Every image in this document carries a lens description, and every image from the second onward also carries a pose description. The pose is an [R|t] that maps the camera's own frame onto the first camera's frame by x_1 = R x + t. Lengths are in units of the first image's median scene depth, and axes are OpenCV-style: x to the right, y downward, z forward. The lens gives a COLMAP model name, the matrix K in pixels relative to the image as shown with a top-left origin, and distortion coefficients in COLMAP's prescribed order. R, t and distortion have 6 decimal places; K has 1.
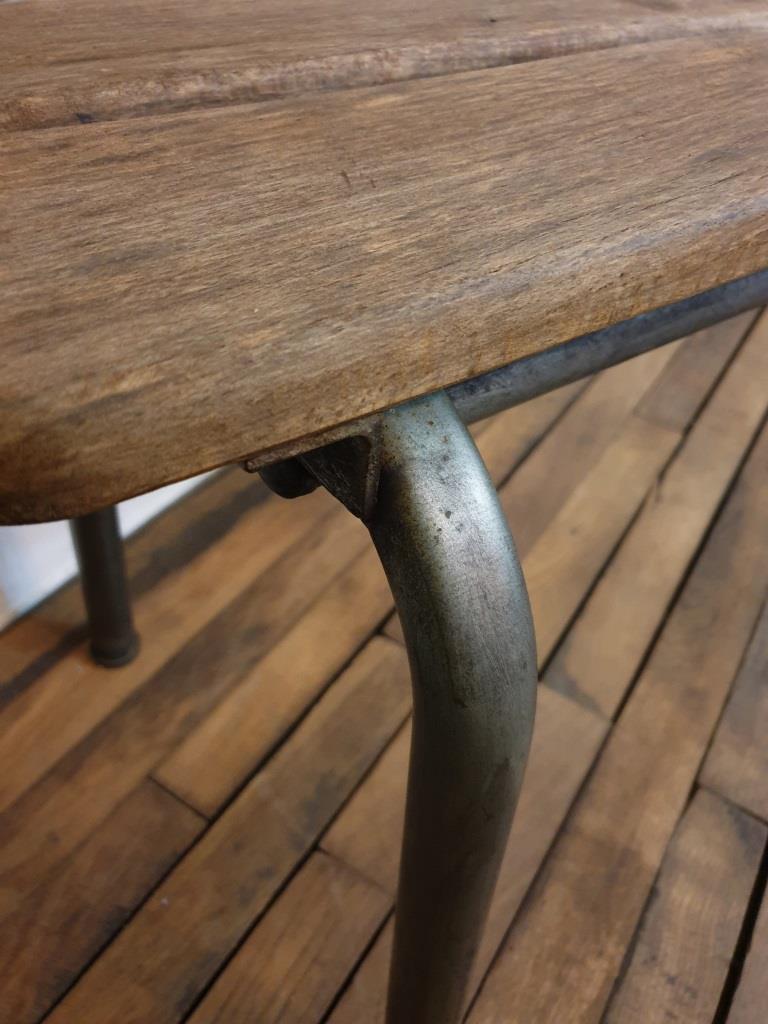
lens RADIAL K [[802.6, 0, 384.6], [0, 802.6, 544.8], [0, 0, 1]] dist [-0.006034, 0.048815]
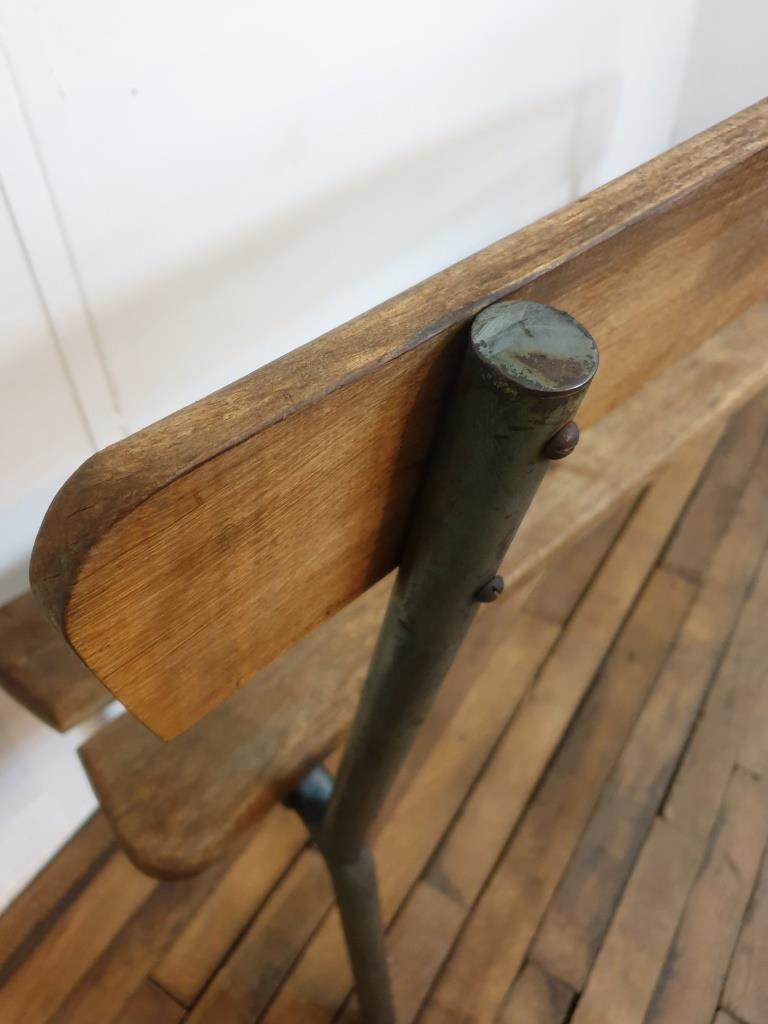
lens RADIAL K [[802.6, 0, 384.6], [0, 802.6, 544.8], [0, 0, 1]] dist [-0.006034, 0.048815]
pose [[0.995080, -0.067931, -0.072113, 0.282702], [0.070545, 0.996918, 0.034330, -0.488912], [0.069559, -0.039249, 0.996805, -0.401654]]
